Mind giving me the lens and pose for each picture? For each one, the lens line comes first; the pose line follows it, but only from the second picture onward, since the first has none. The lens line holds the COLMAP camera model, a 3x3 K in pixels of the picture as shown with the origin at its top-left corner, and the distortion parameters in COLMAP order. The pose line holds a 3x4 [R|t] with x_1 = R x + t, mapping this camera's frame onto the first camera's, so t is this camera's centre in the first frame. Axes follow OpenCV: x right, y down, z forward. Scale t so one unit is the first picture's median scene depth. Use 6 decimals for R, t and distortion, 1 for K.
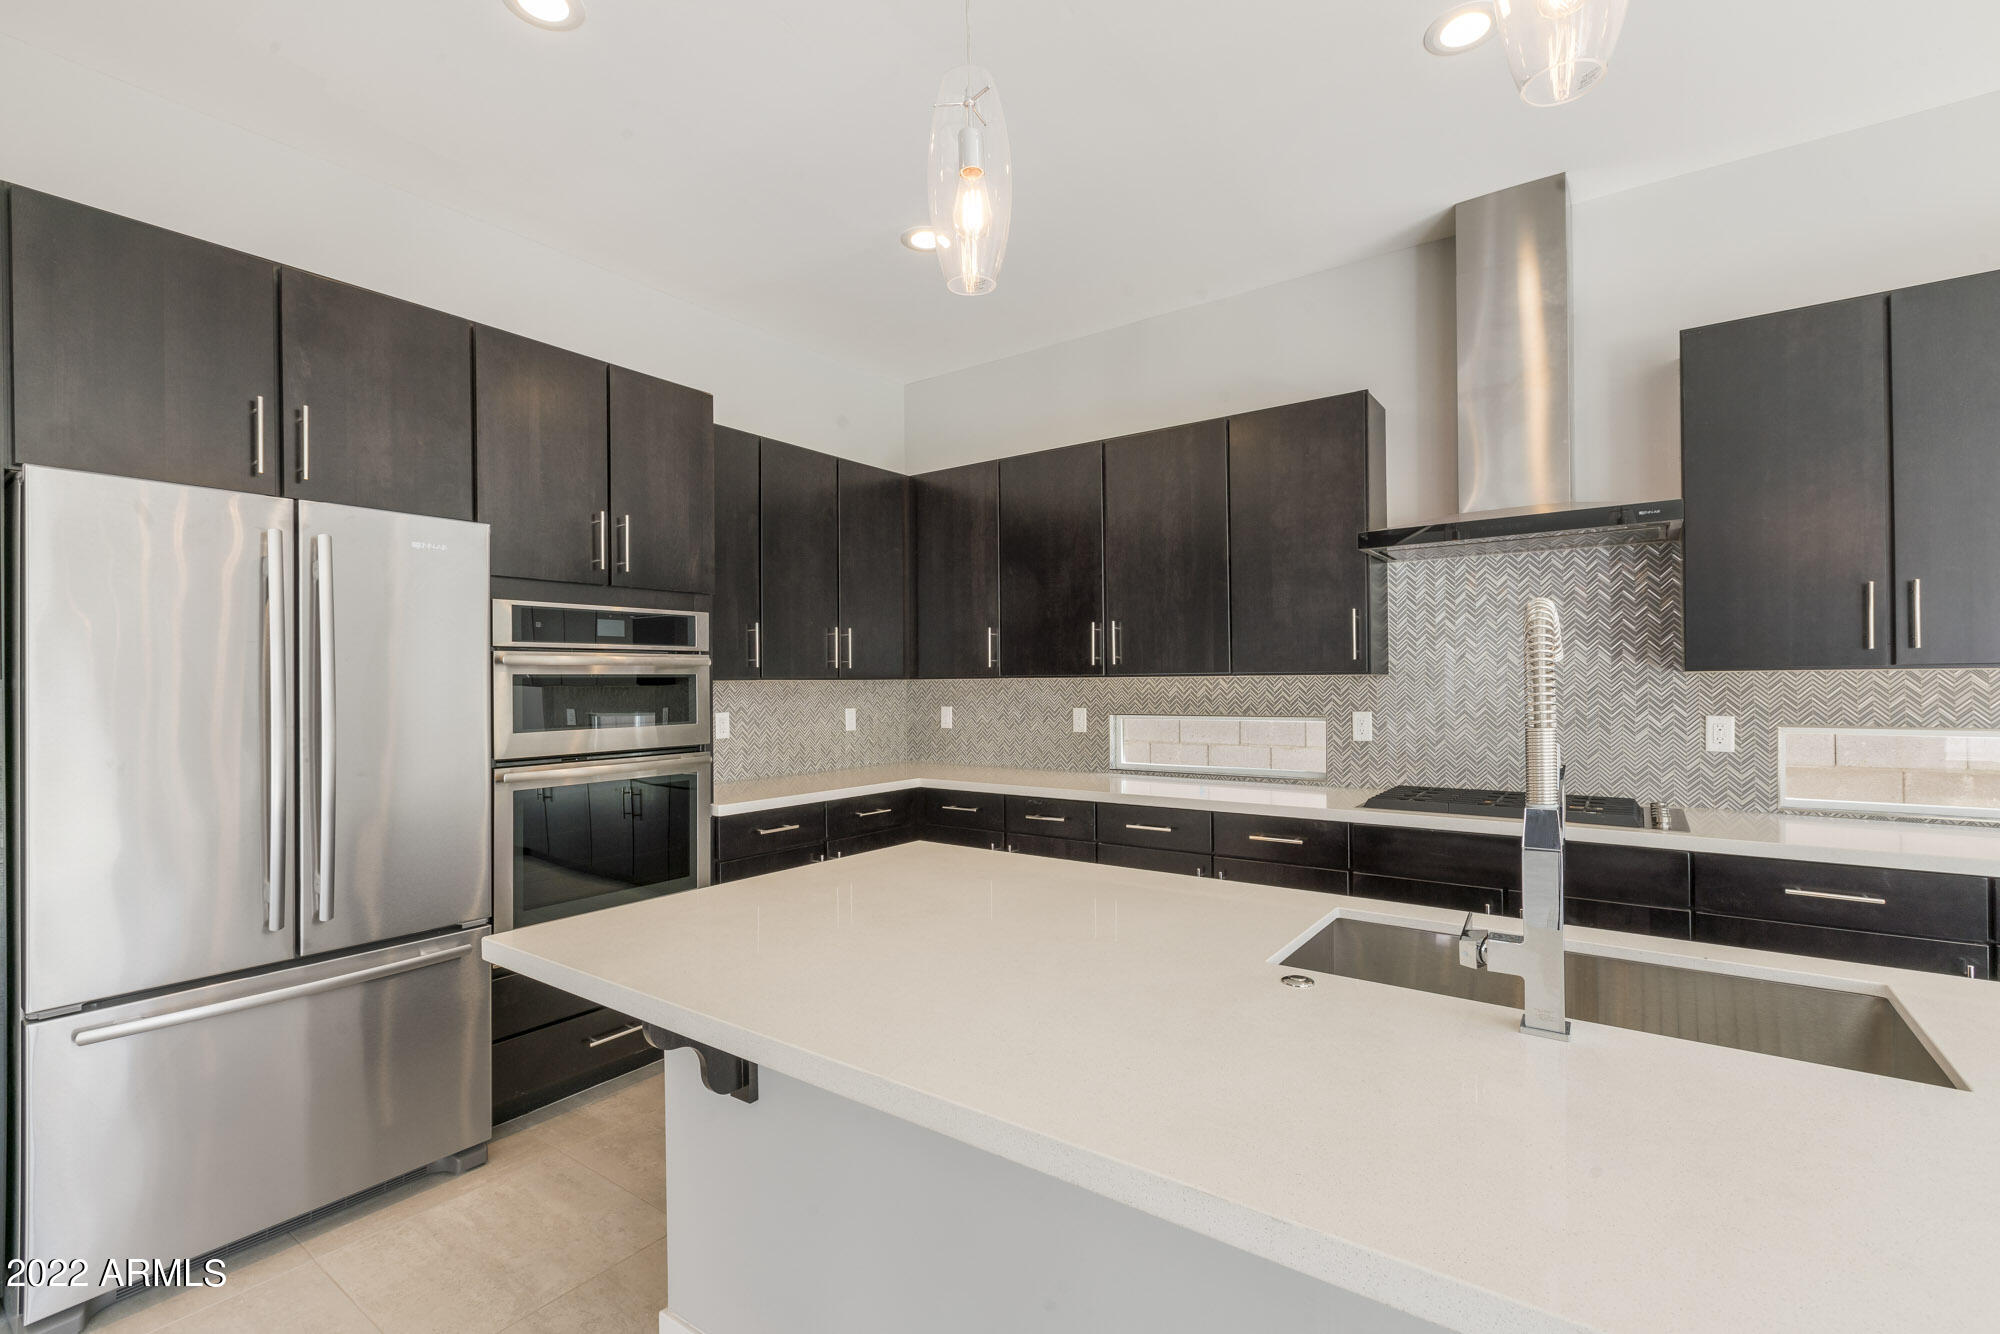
lens RADIAL K [[902.2, 0, 1013.3], [0, 902.2, 674.3], [0, 0, 1]] dist [0.004470, -0.002316]
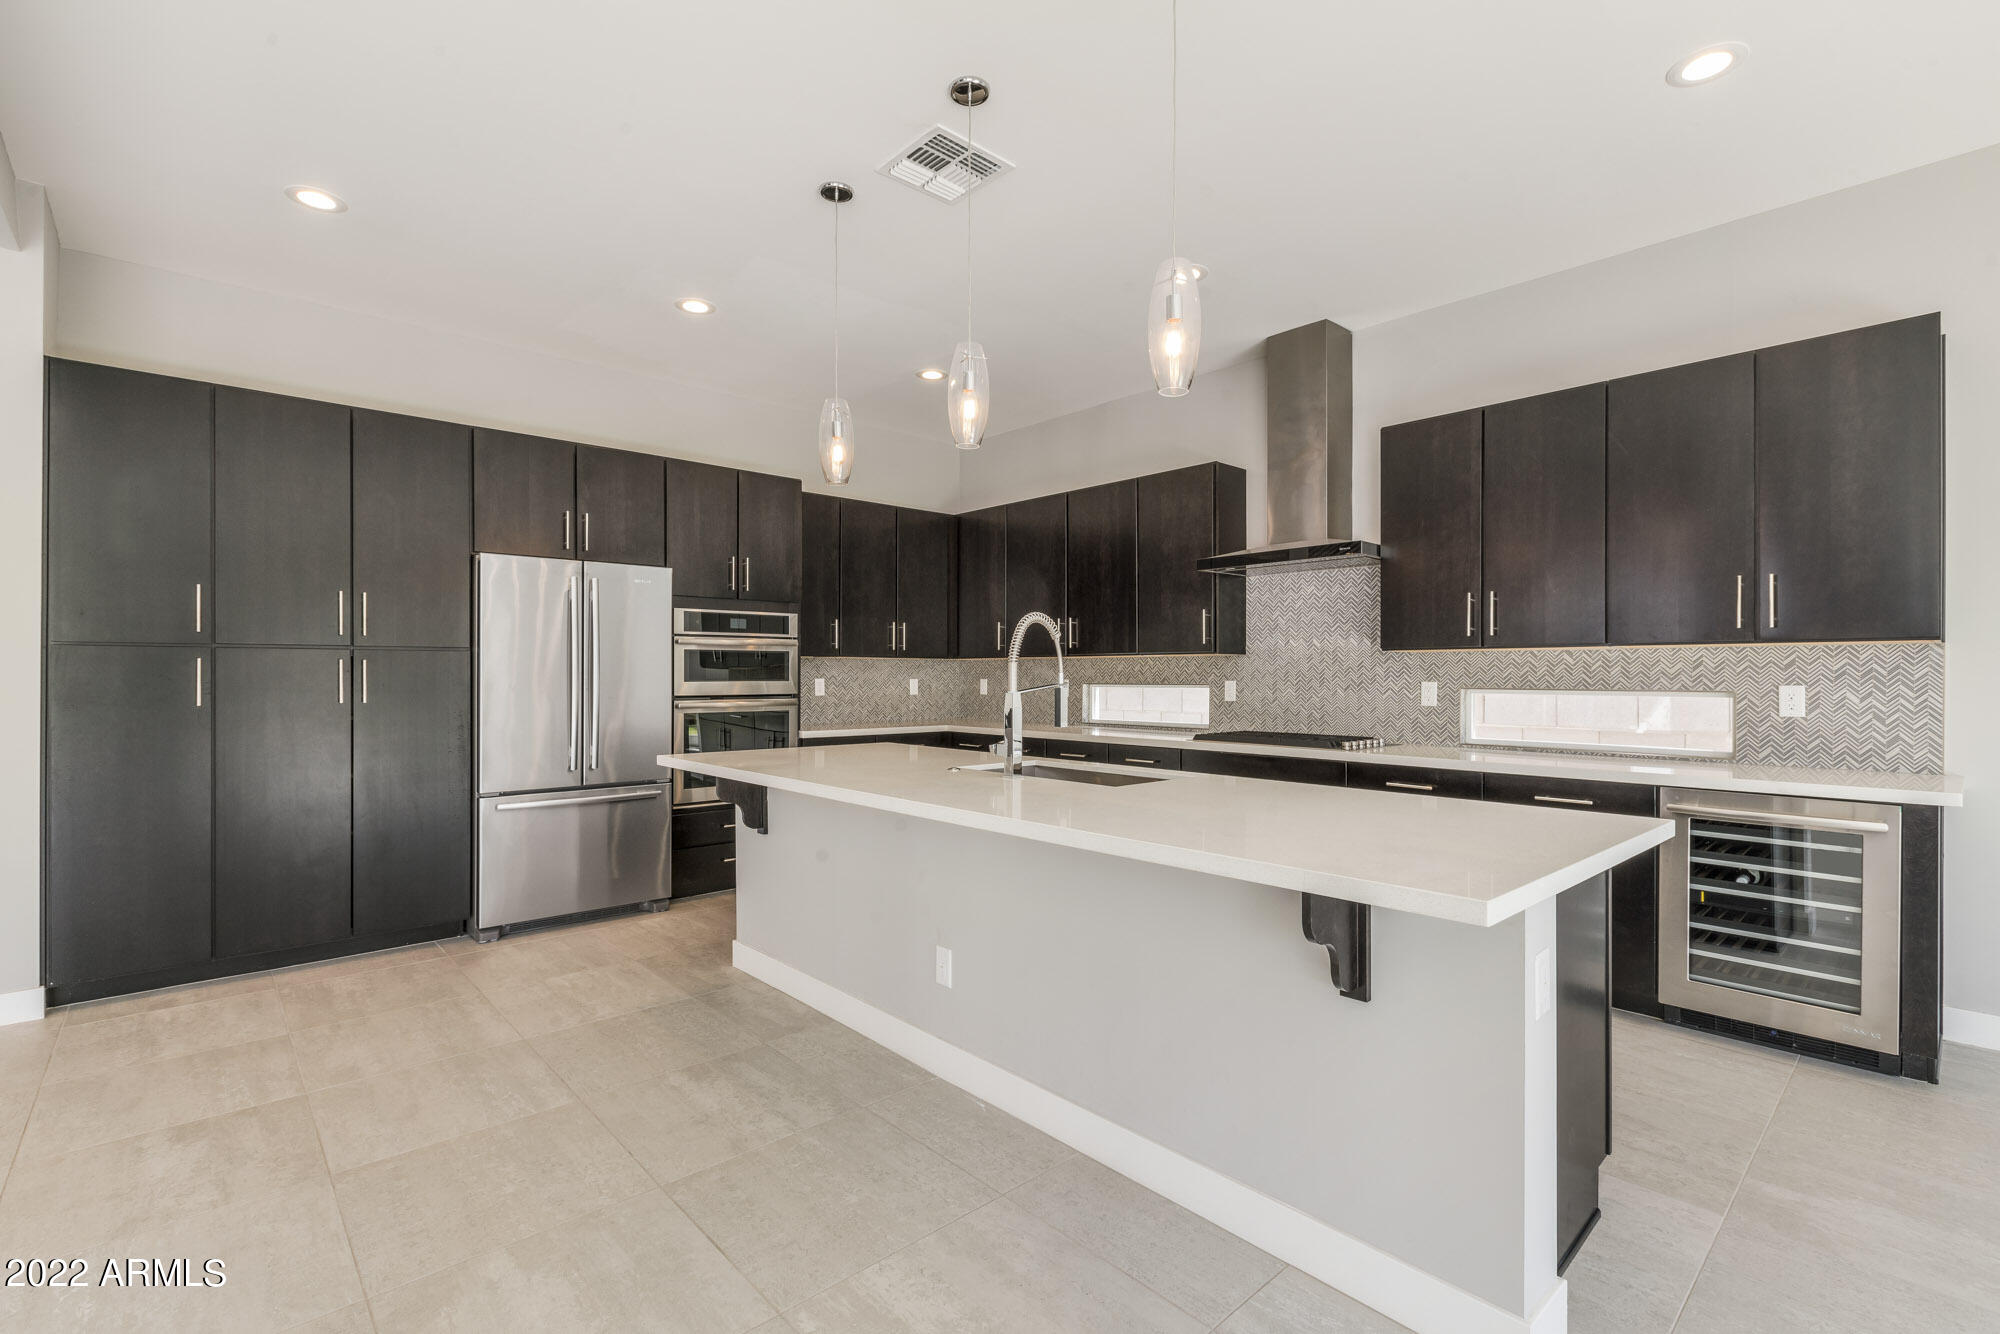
lens RADIAL K [[902.2, 0, 1007.7], [0, 902.2, 671.0], [0, 0, 1]] dist [0.004470, -0.002316]
pose [[0.979285, 0.008836, -0.202293, 0.406099], [-0.007716, 0.999950, 0.006324, 0.024522], [0.202338, -0.004632, 0.979305, -0.582359]]
